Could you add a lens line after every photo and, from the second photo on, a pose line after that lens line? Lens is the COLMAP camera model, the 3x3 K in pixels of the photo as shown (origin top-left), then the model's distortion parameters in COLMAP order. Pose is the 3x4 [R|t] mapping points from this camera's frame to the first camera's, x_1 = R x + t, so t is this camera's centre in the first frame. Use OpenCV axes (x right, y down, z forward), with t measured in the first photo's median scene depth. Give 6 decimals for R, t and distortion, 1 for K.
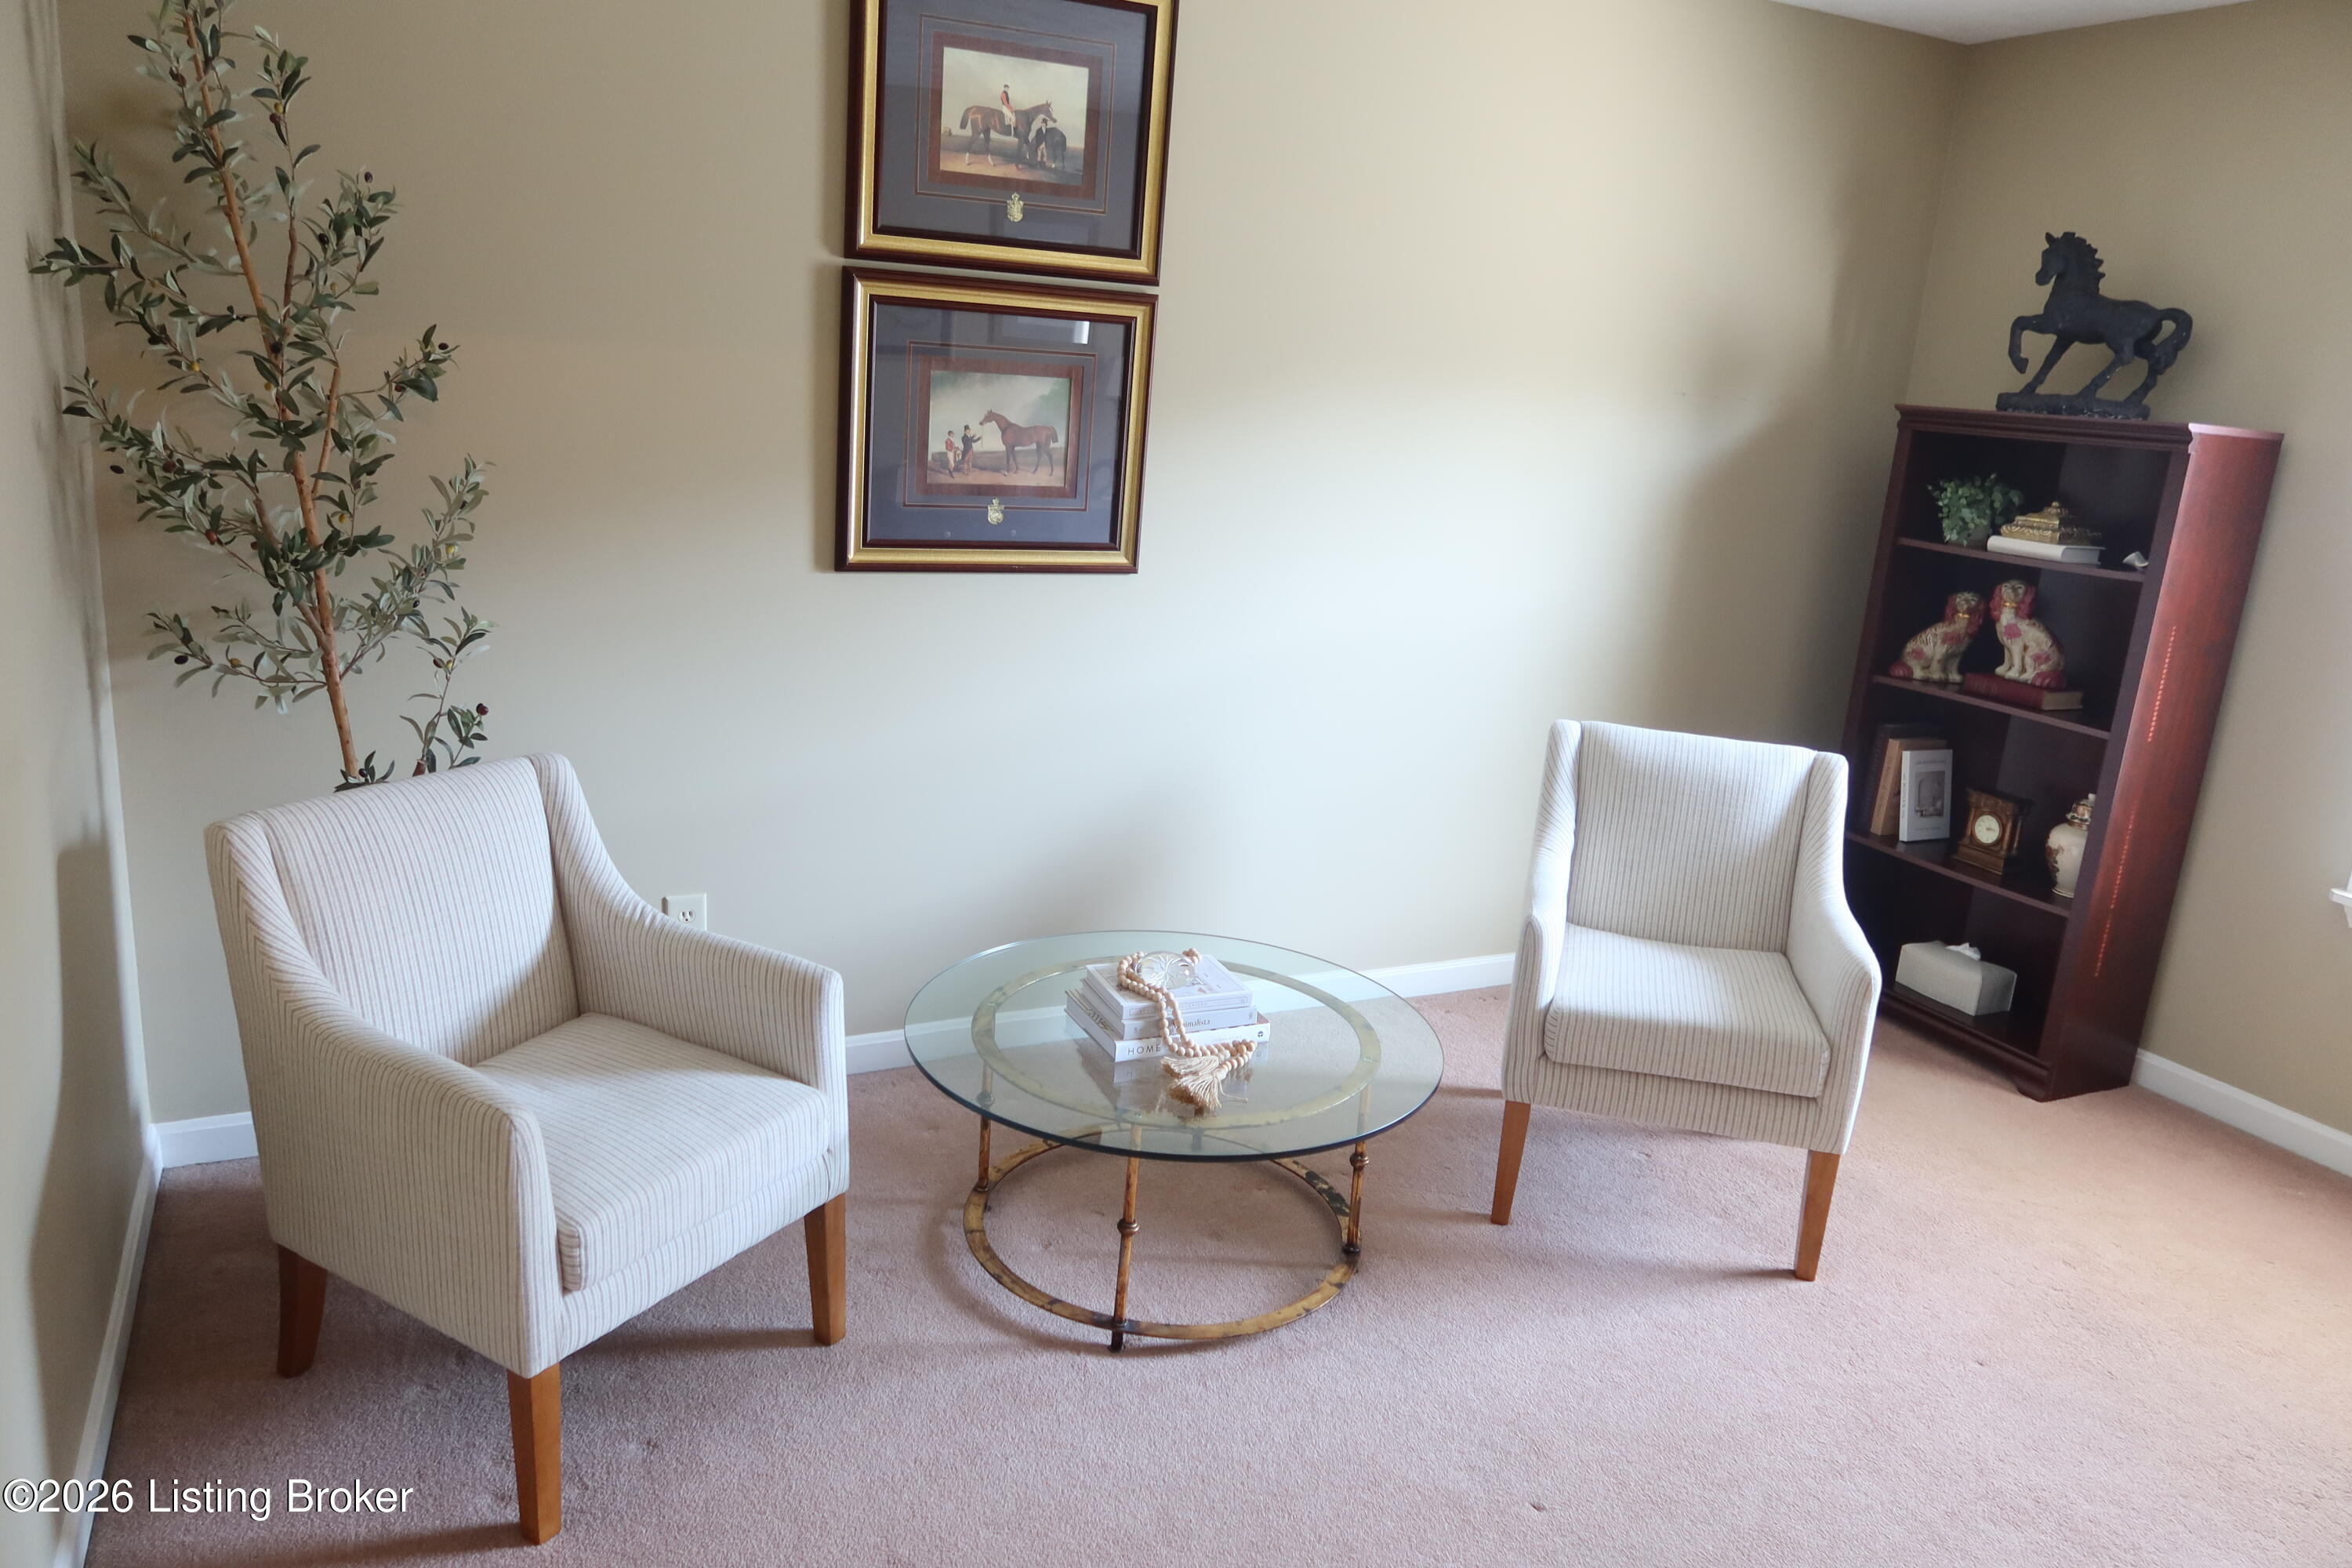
lens RADIAL K [[1625.2, 0, 1165.9], [0, 1625.2, 767.2], [0, 0, 1]] dist [-0.024596, 0.007017]
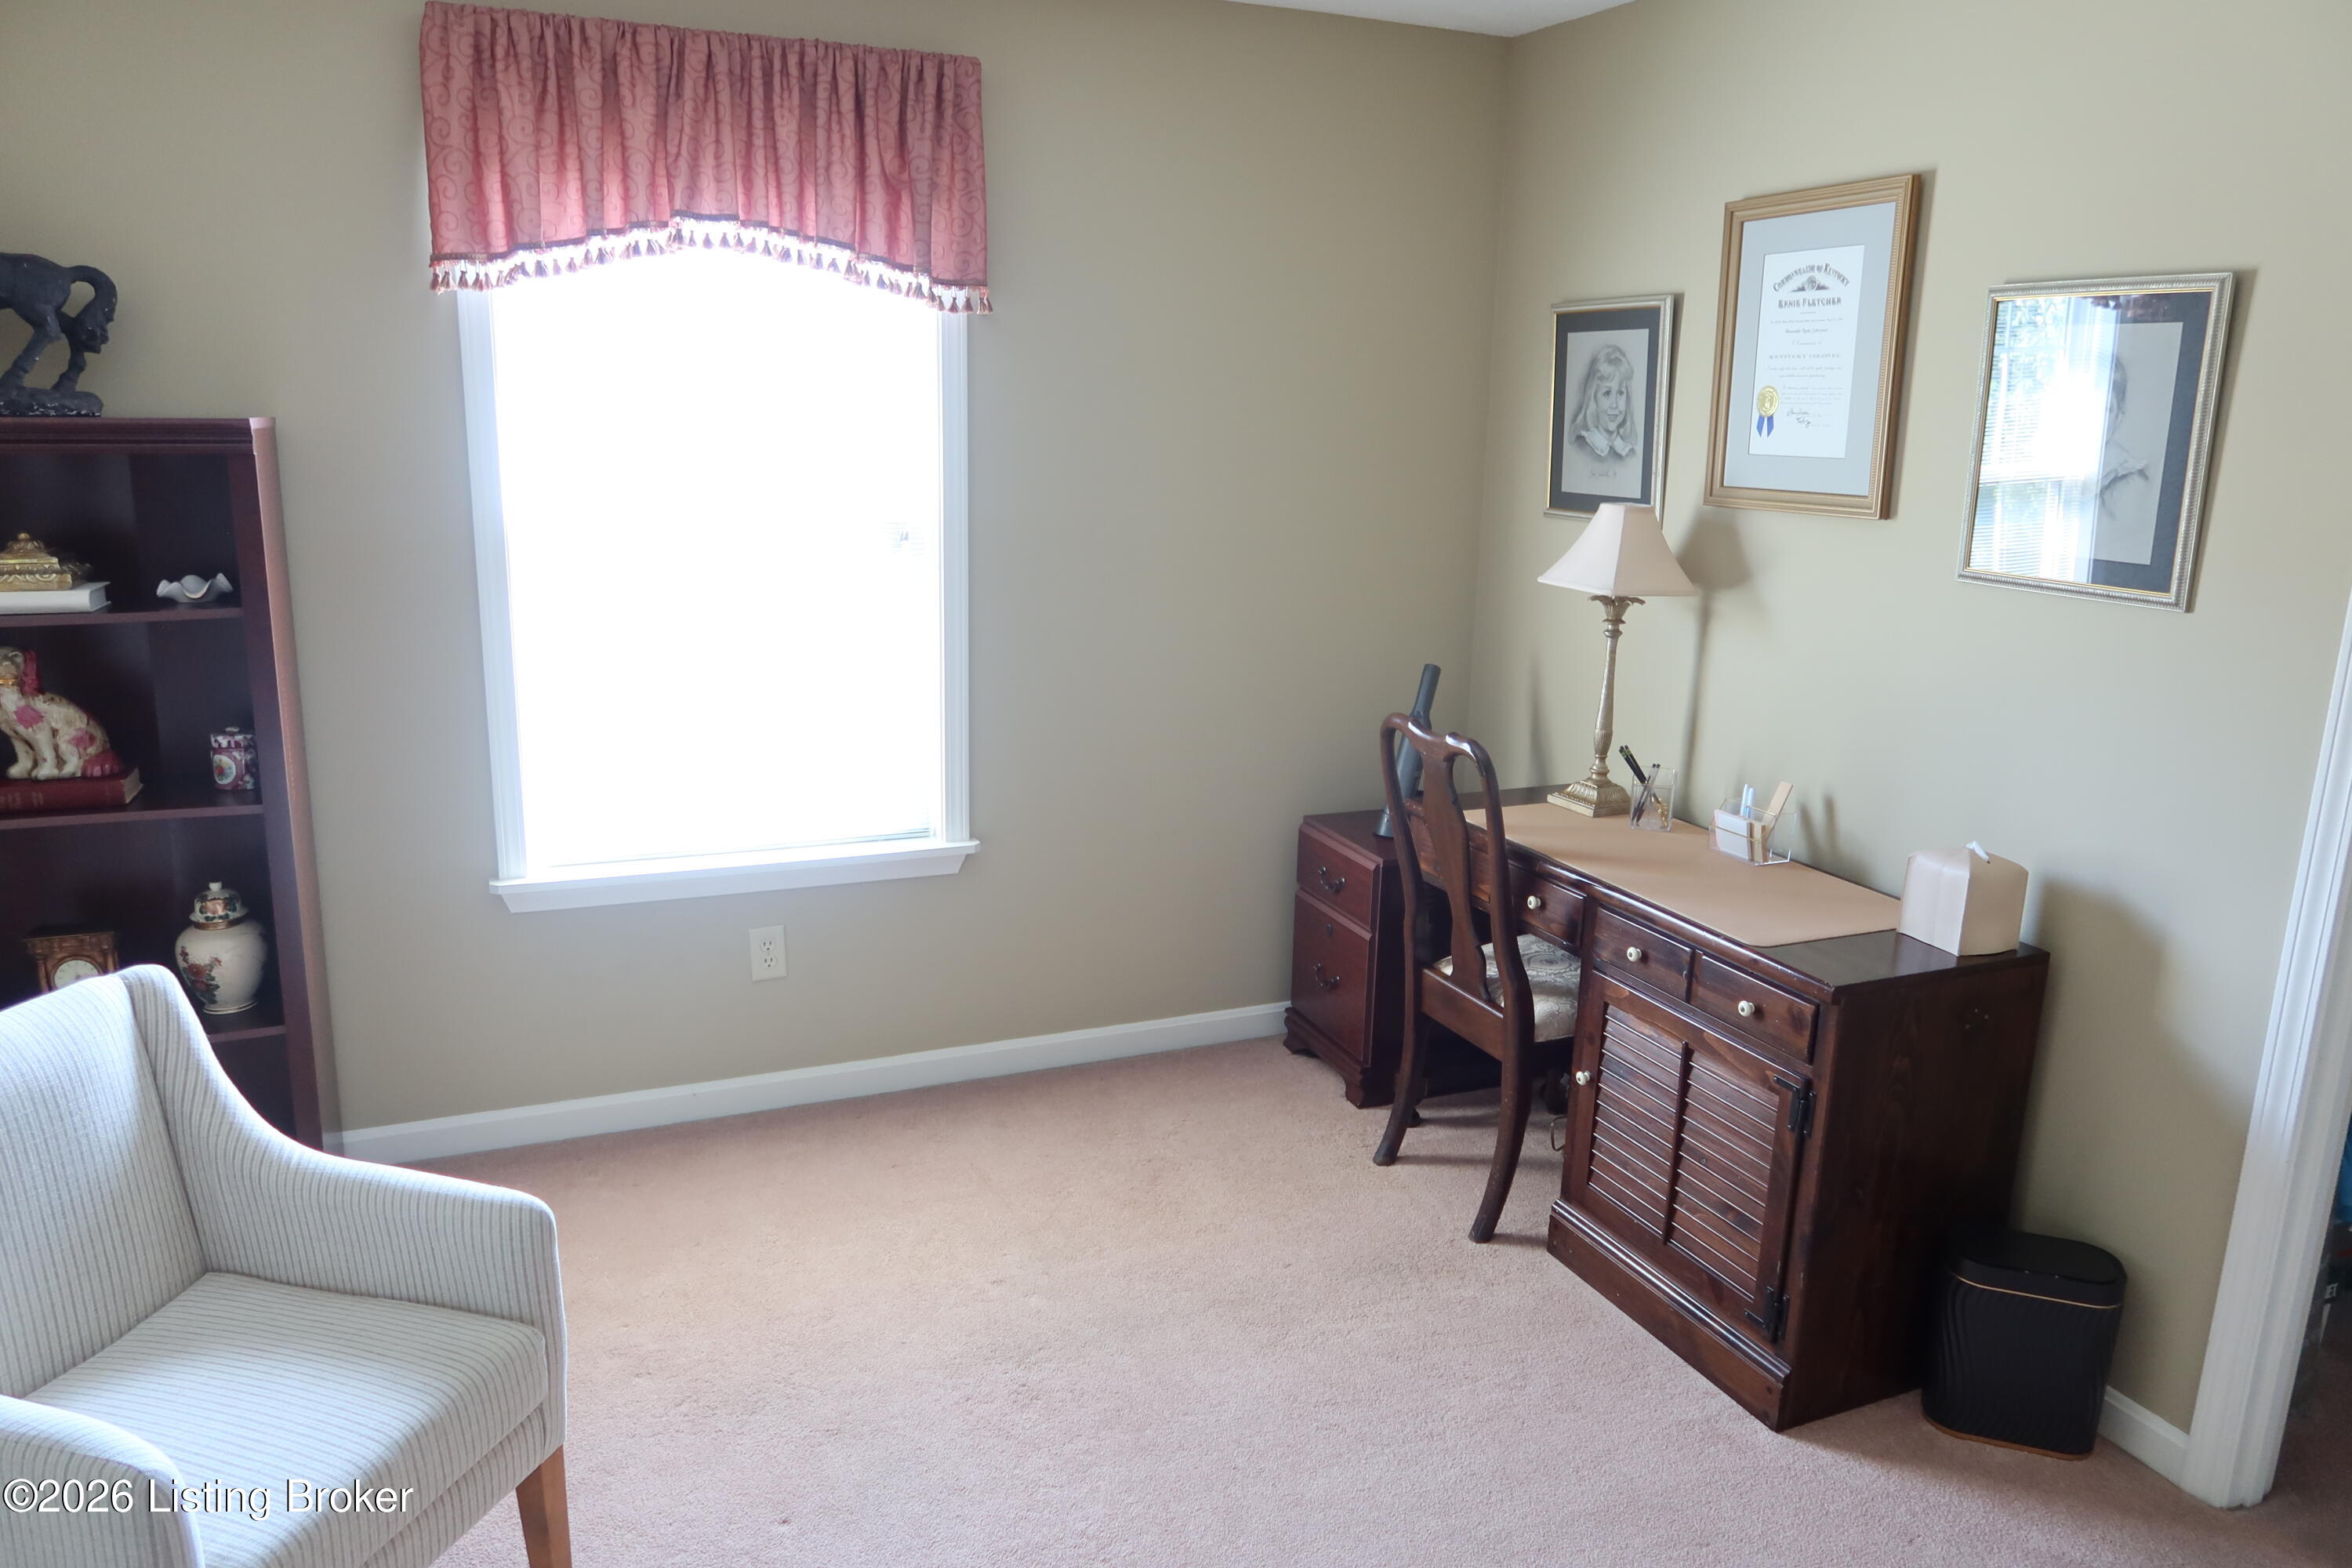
lens RADIAL K [[1625.2, 0, 1165.9], [0, 1625.2, 767.2], [0, 0, 1]] dist [-0.024596, 0.007017]
pose [[0.070898, -0.286518, 0.955448, -0.138797], [0.232823, 0.936154, 0.263456, -0.138649], [-0.969931, 0.203772, 0.133079, 0.430470]]
